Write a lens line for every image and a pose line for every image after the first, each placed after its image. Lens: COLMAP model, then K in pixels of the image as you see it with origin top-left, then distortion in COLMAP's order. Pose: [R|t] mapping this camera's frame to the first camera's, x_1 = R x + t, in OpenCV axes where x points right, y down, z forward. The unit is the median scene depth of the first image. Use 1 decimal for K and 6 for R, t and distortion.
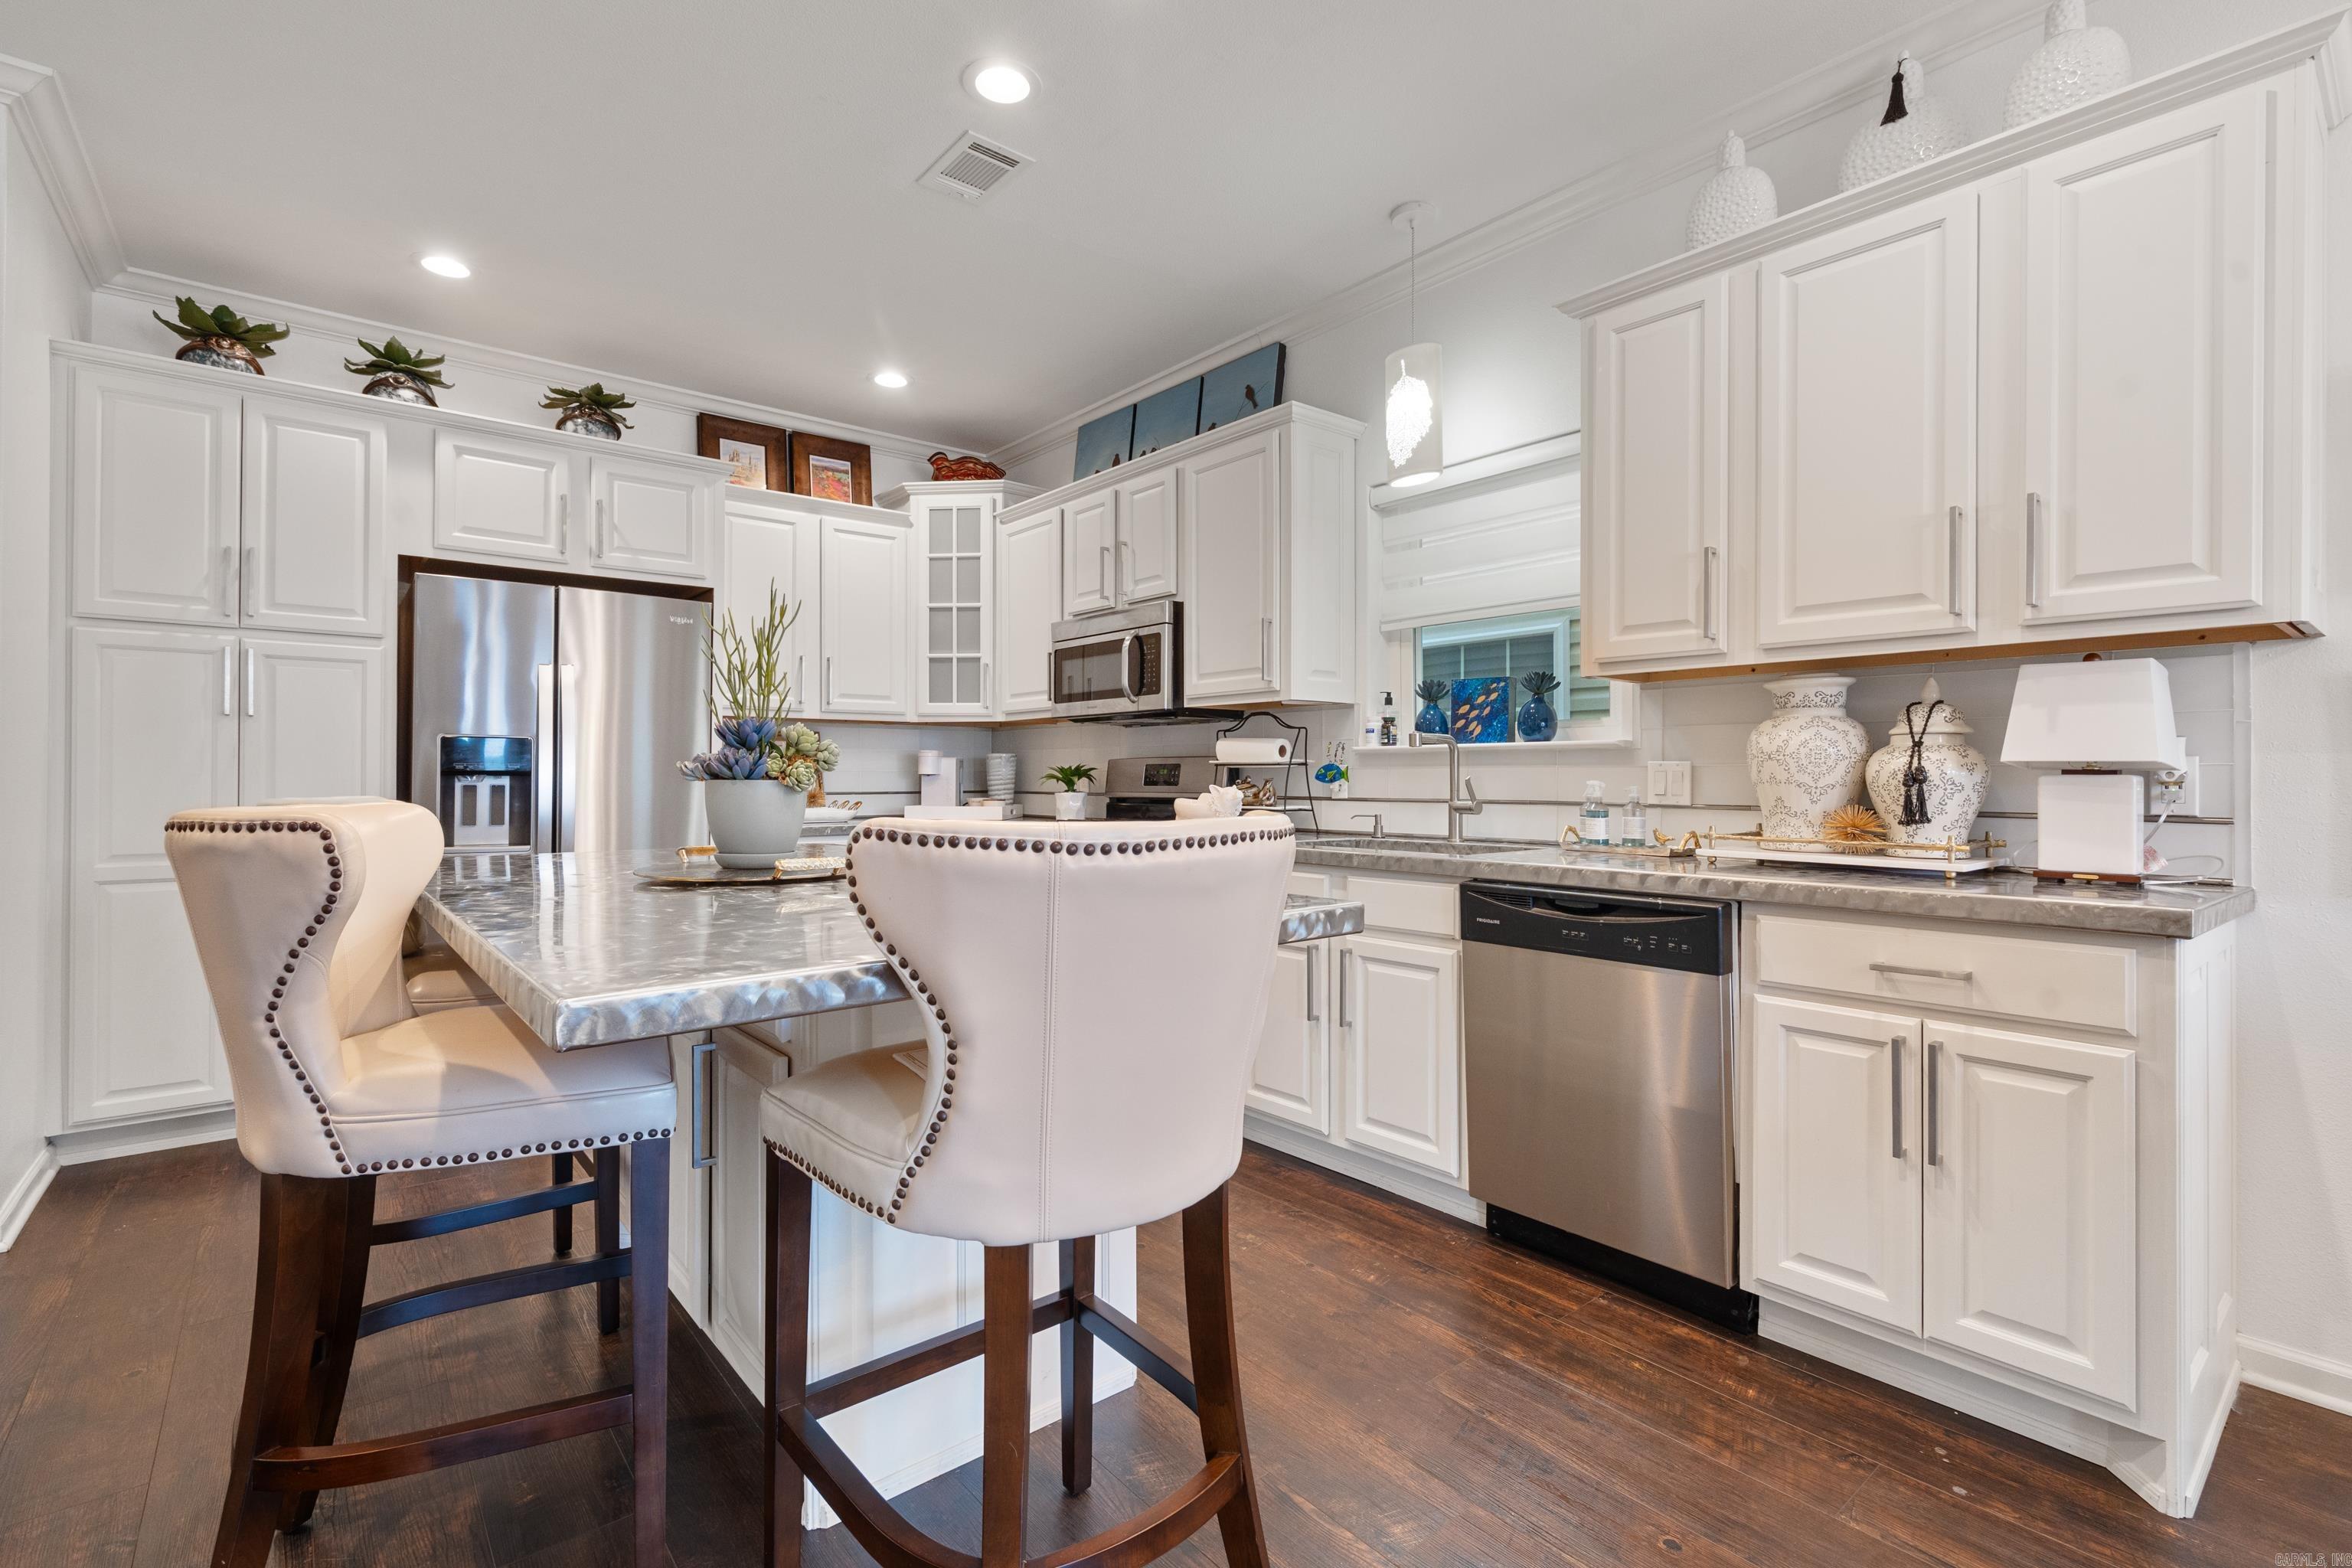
lens RADIAL K [[1077.2, 0, 1165.0], [0, 1077.2, 777.2], [0, 0, 1]] dist [-0.008773, 0.001823]
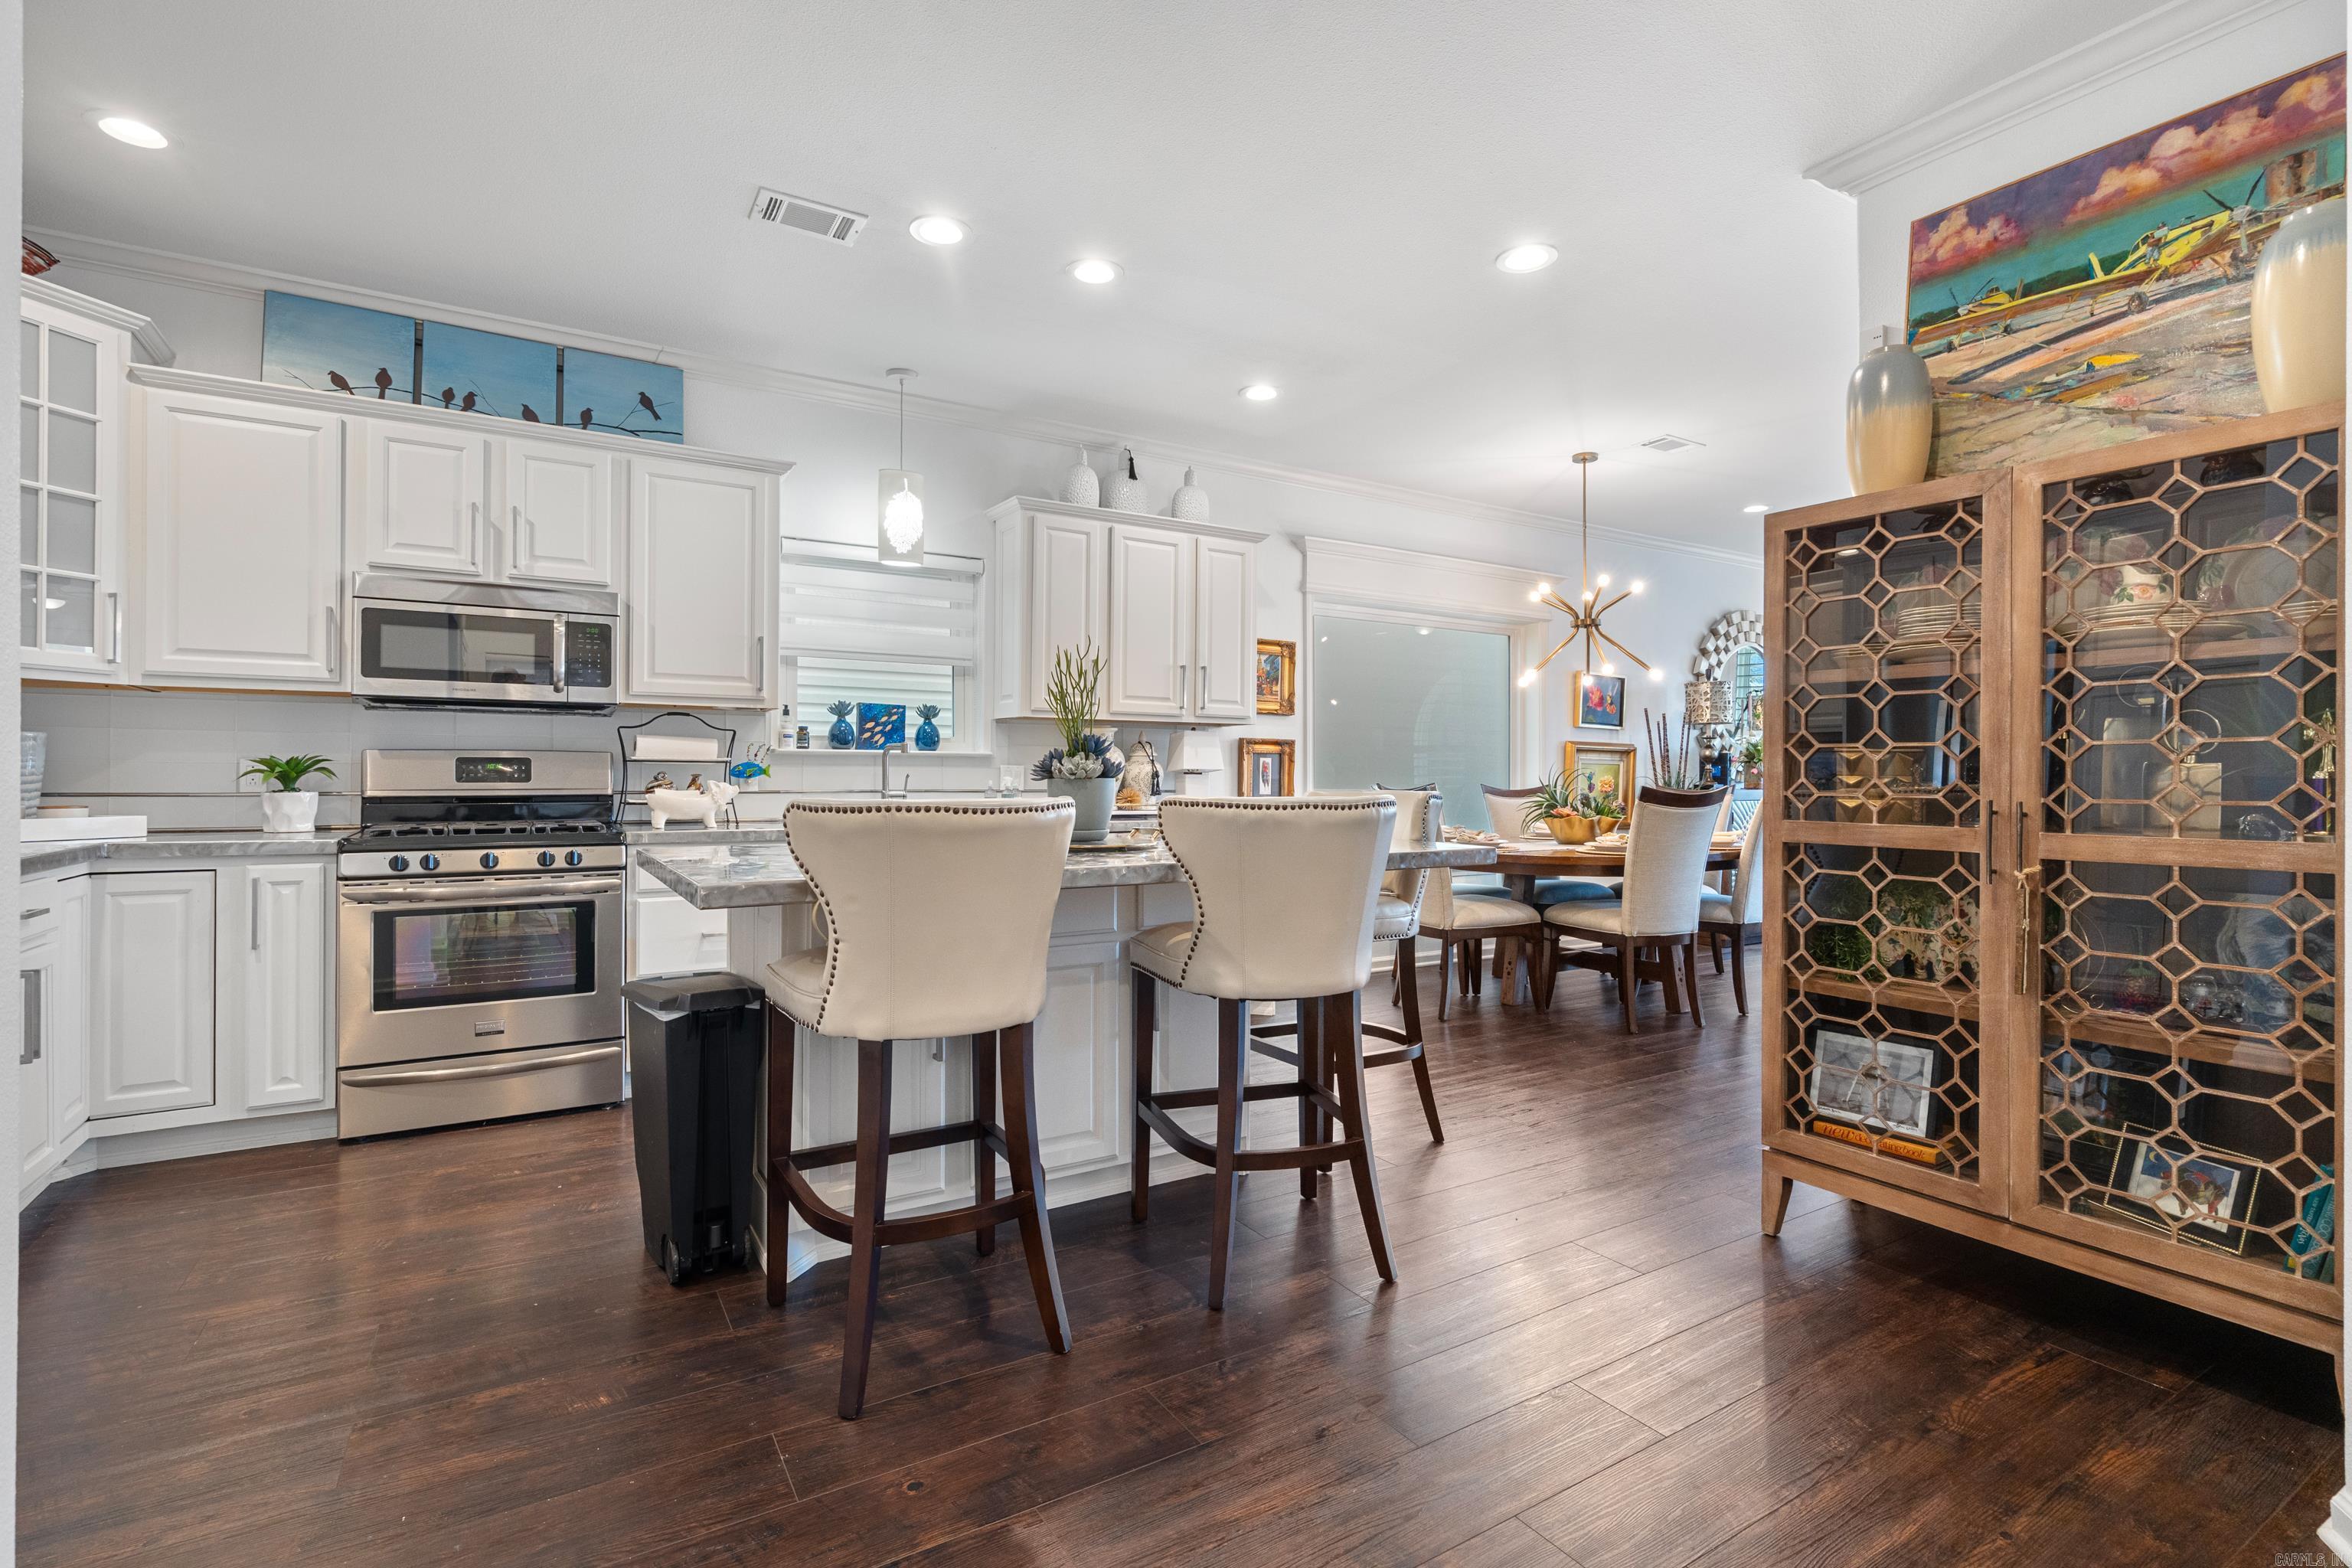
lens RADIAL K [[1077.2, 0, 1179.4], [0, 1077.2, 774.5], [0, 0, 1]] dist [-0.008773, 0.001823]
pose [[0.127445, 0.001300, 0.991845, -0.984182], [-0.002814, 0.999996, -0.000949, 0.000766], [-0.991842, -0.002671, 0.127448, 0.400047]]
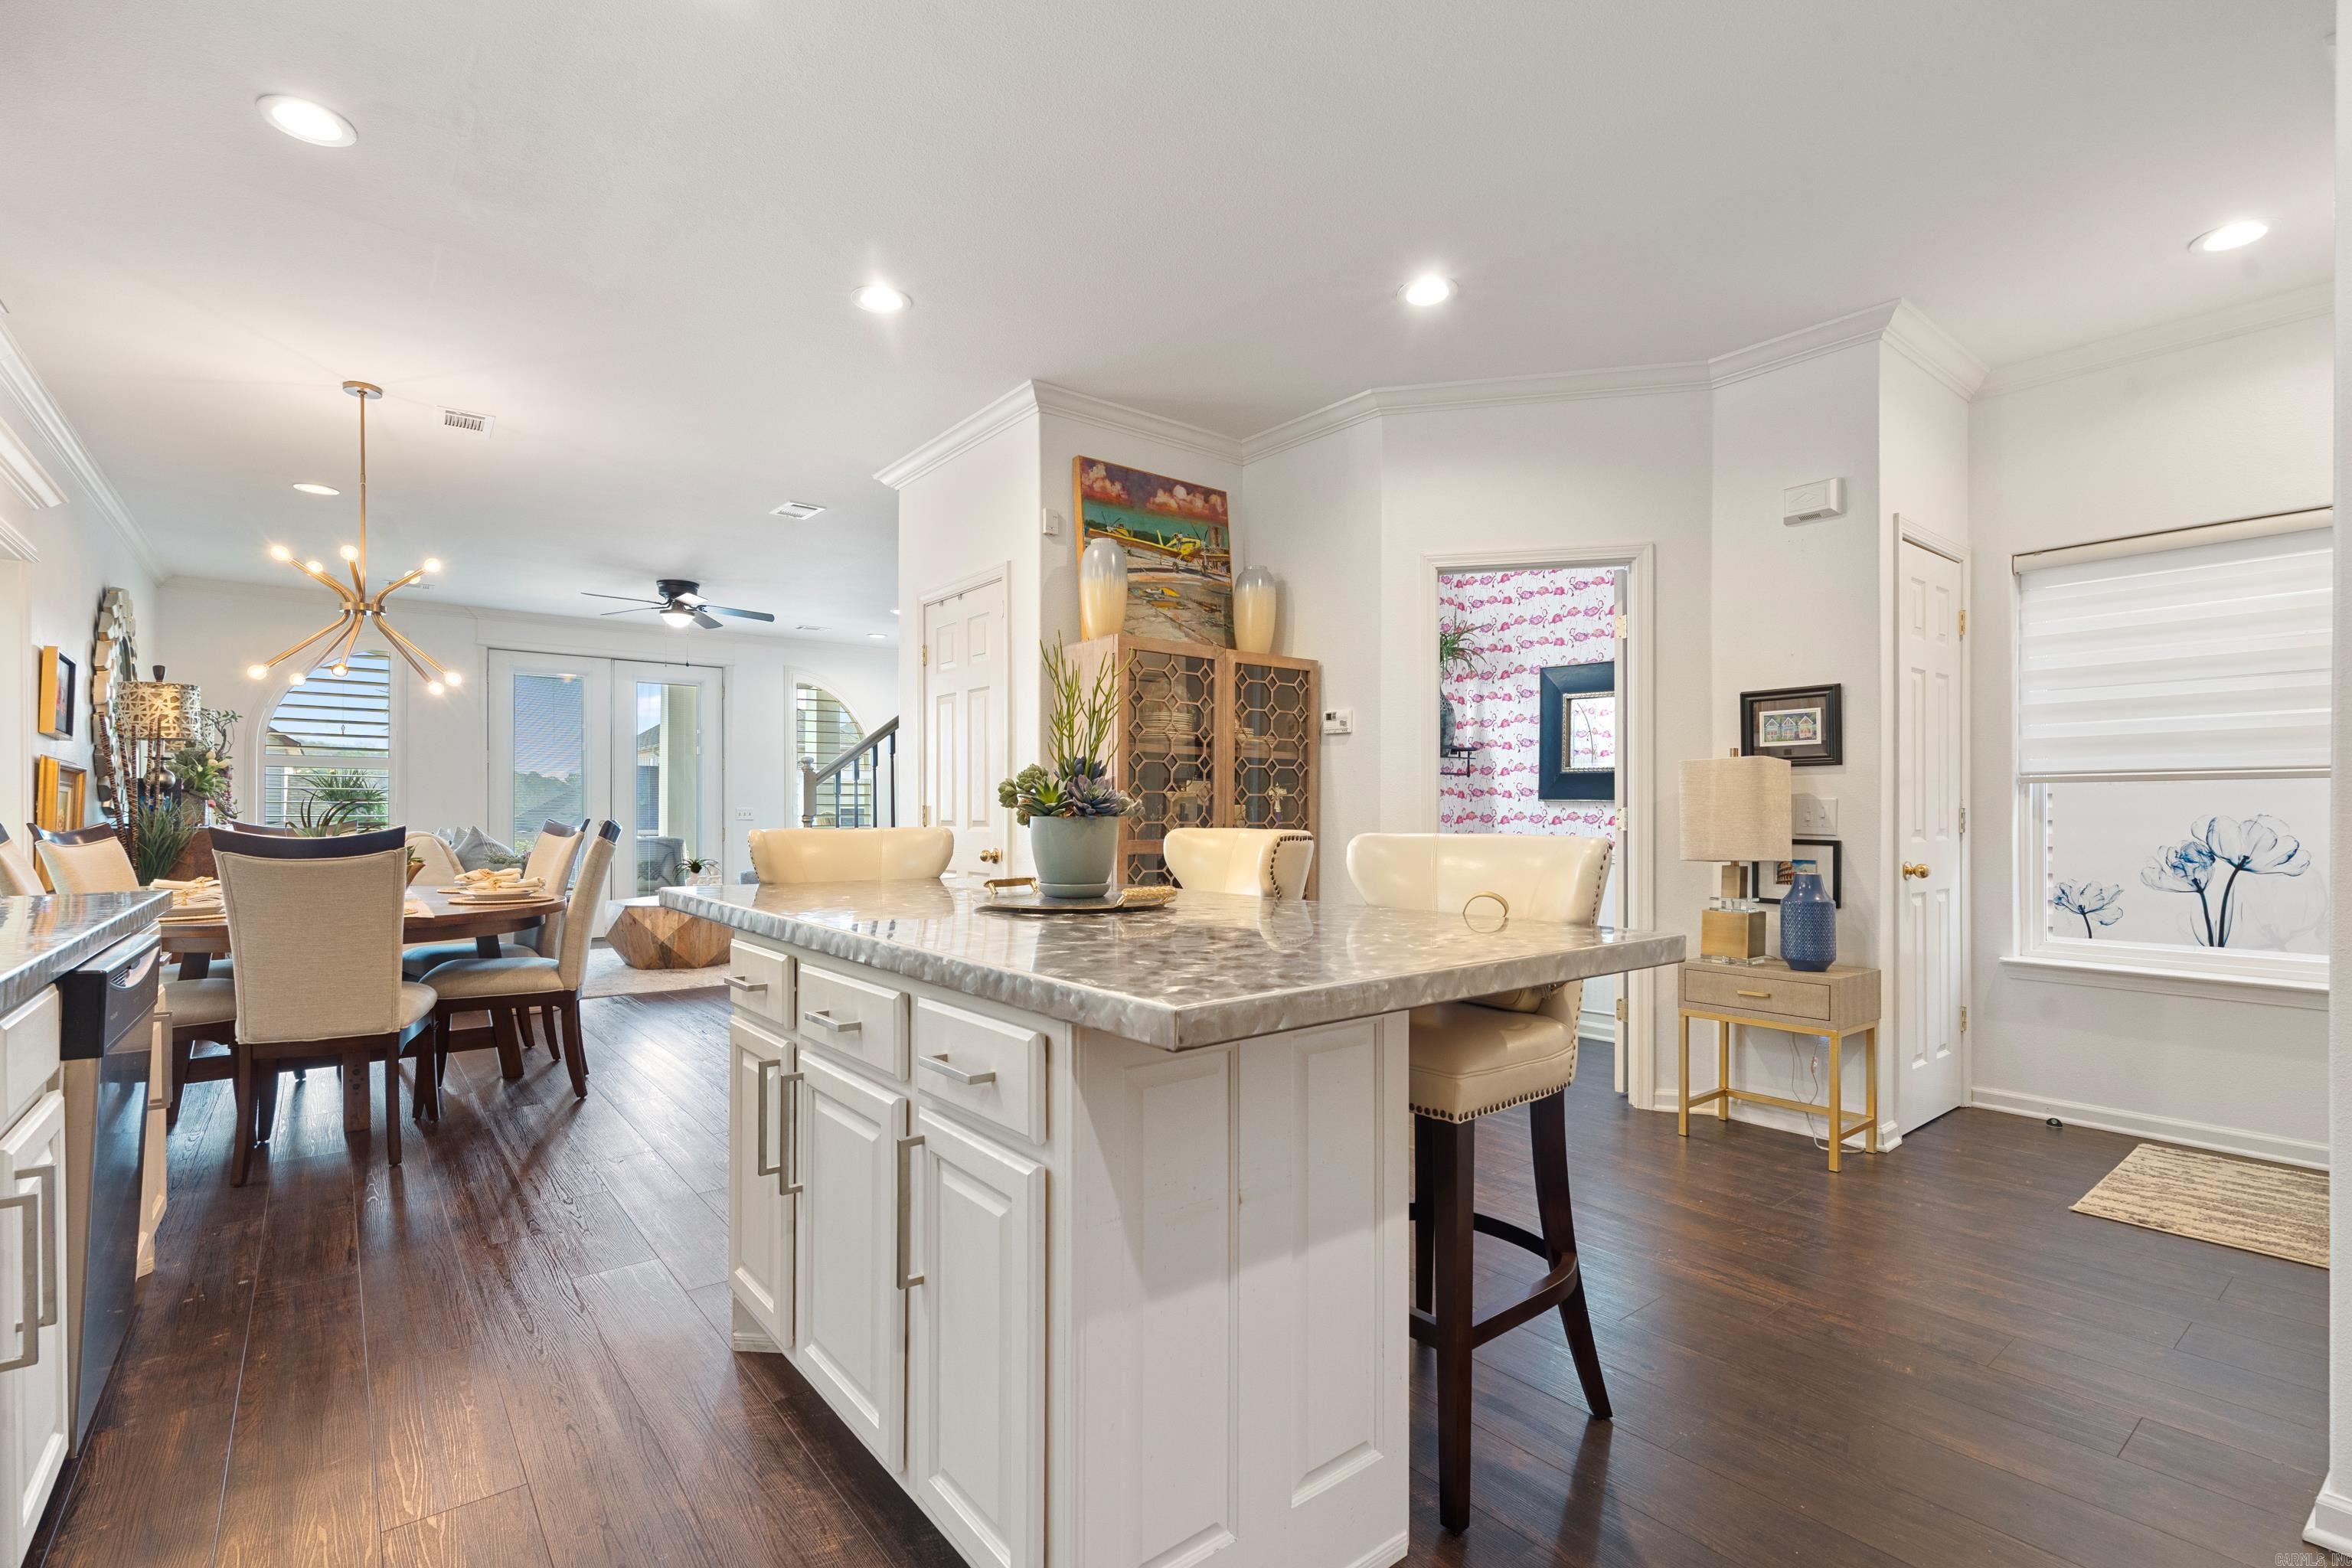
lens RADIAL K [[1077.2, 0, 1152.5], [0, 1077.2, 815.4], [0, 0, 1]] dist [-0.008773, 0.001823]
pose [[-0.999904, -0.002151, 0.013710, -0.265822], [-0.002108, 0.999993, 0.003142, 0.001229], [-0.013717, 0.003113, -0.999901, 1.170082]]
